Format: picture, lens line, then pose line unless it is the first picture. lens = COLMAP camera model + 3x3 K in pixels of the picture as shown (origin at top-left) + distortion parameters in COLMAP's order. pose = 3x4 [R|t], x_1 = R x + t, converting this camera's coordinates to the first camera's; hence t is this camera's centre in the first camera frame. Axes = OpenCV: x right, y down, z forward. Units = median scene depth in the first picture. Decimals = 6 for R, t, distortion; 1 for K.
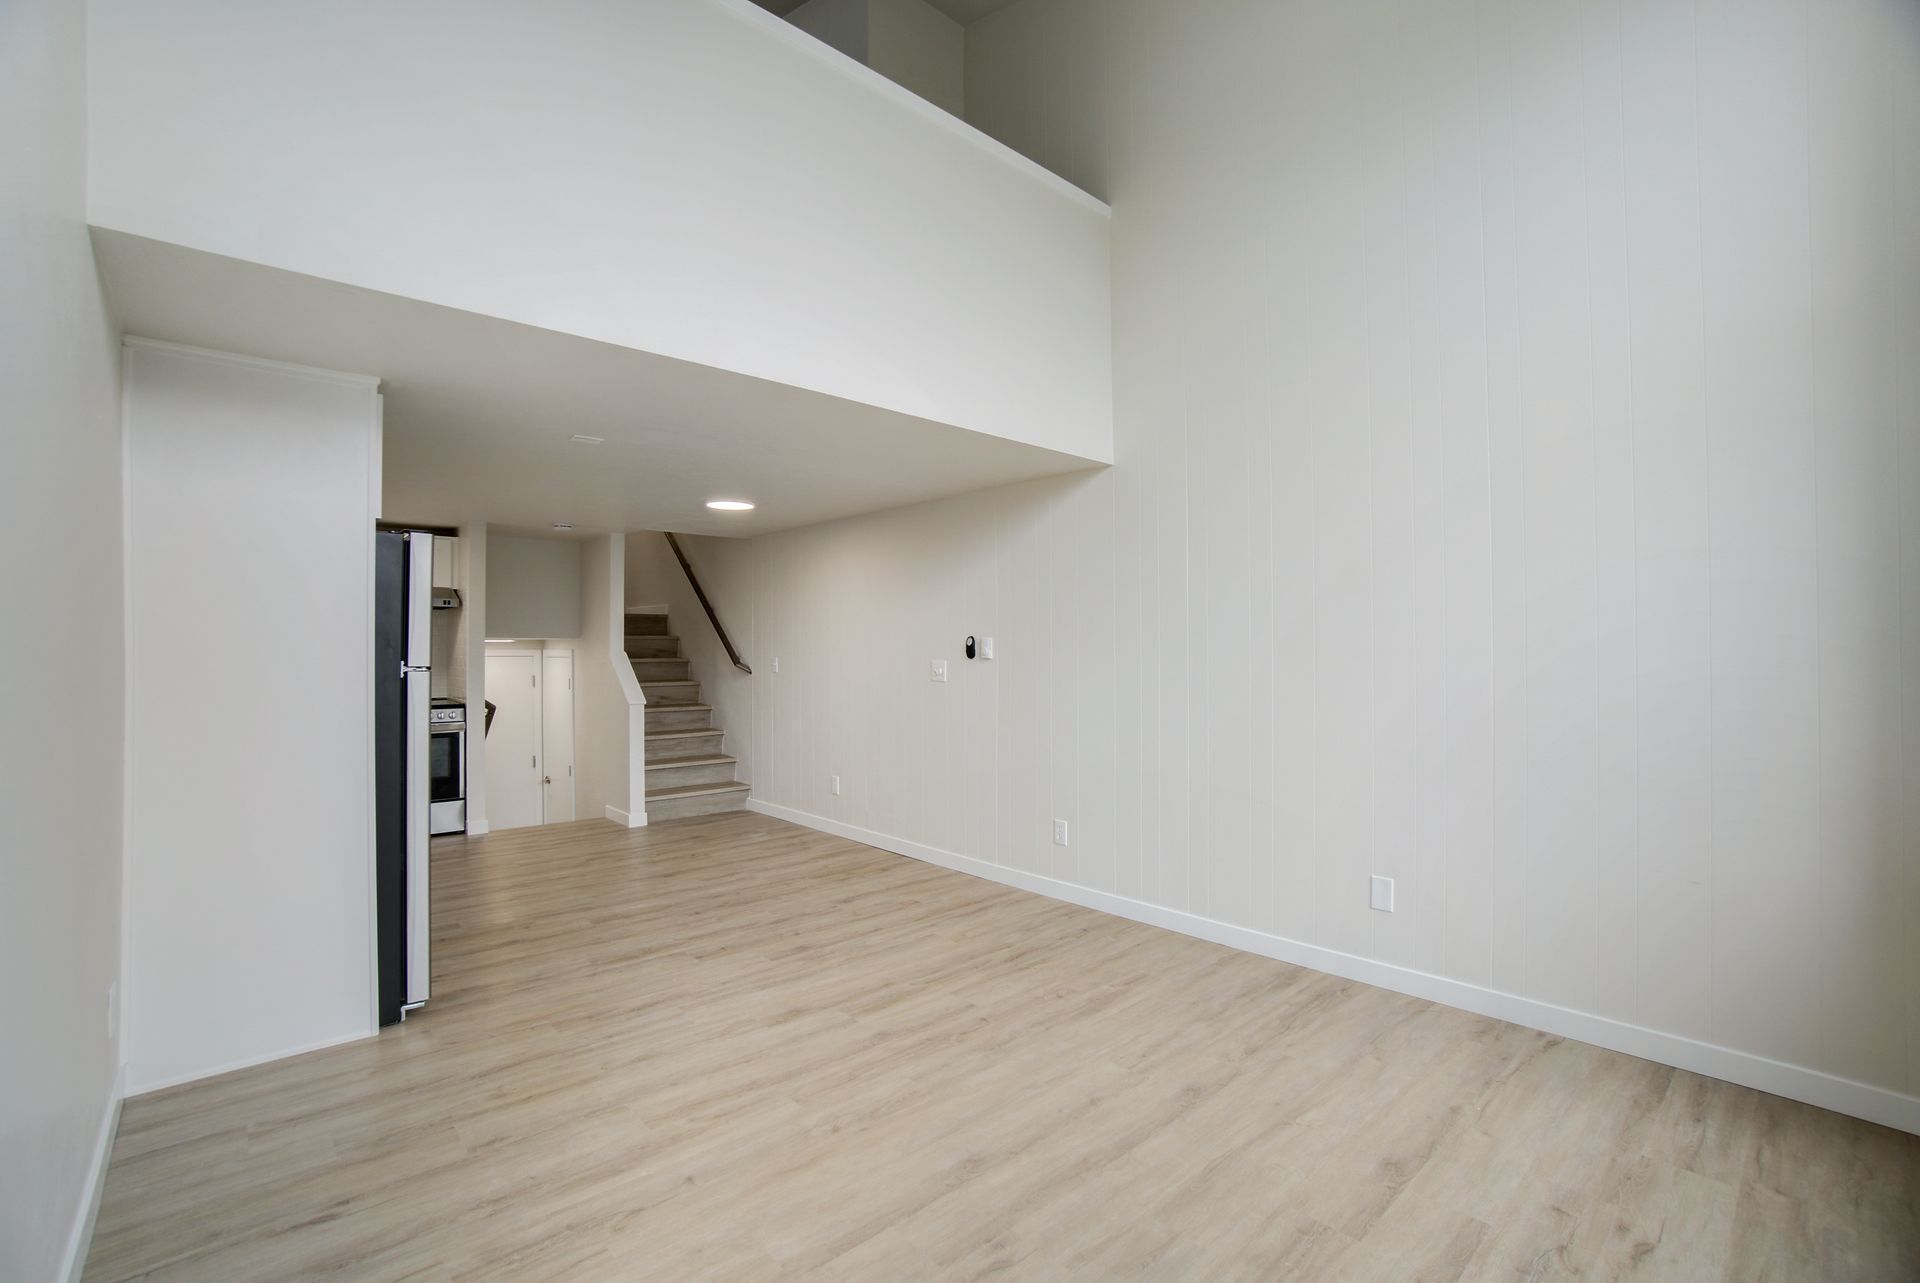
lens RADIAL K [[840.4, 0, 951.0], [0, 840.4, 643.9], [0, 0, 1]] dist [-0.063014, 0.022043]
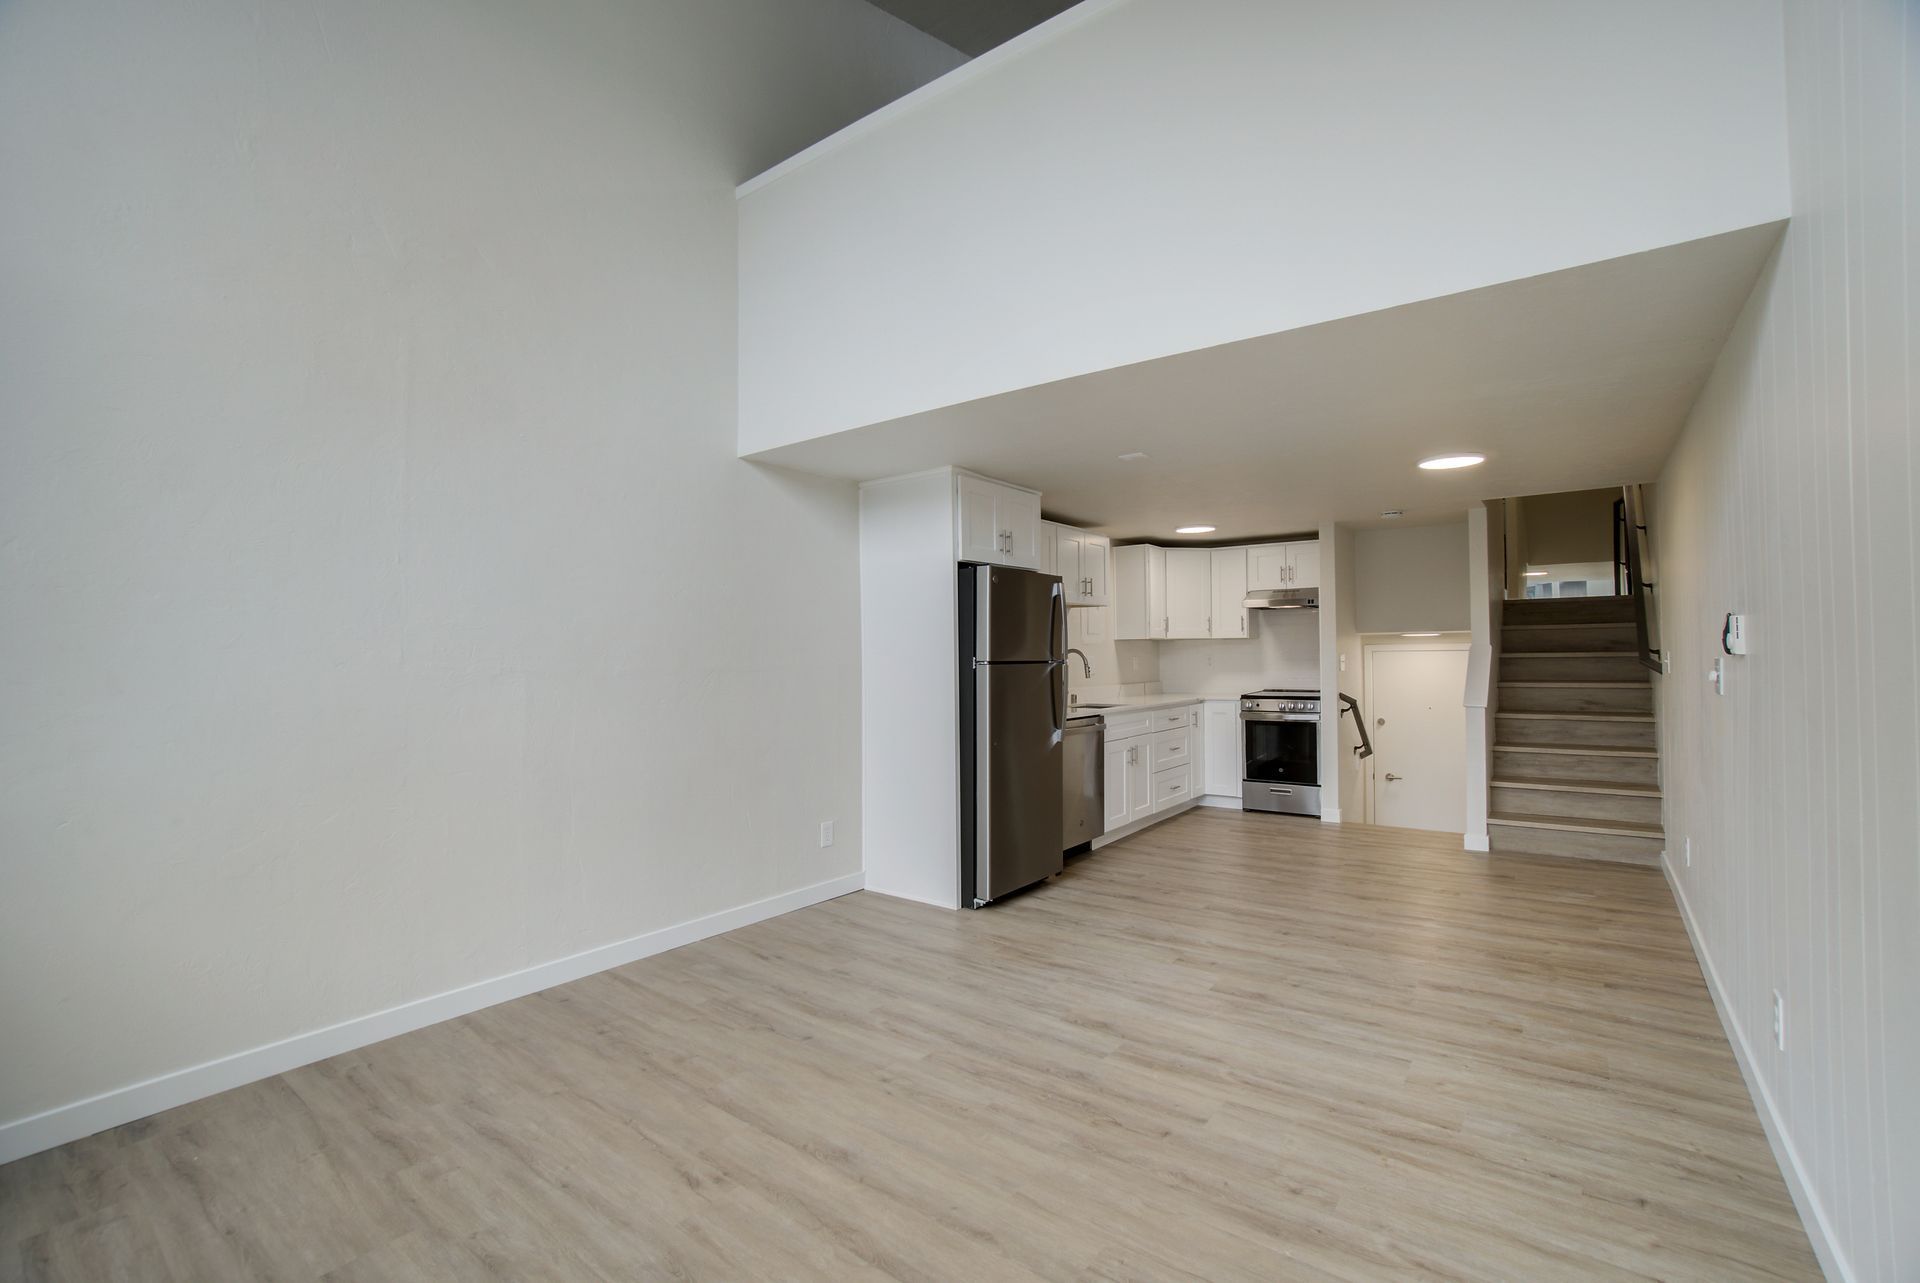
lens RADIAL K [[840.4, 0, 951.0], [0, 840.4, 643.9], [0, 0, 1]] dist [-0.063014, 0.022043]
pose [[0.180496, -0.010596, -0.983519, 0.488648], [0.019627, 0.999782, -0.007169, 0.004808], [0.983380, -0.018009, 0.180664, 0.445809]]
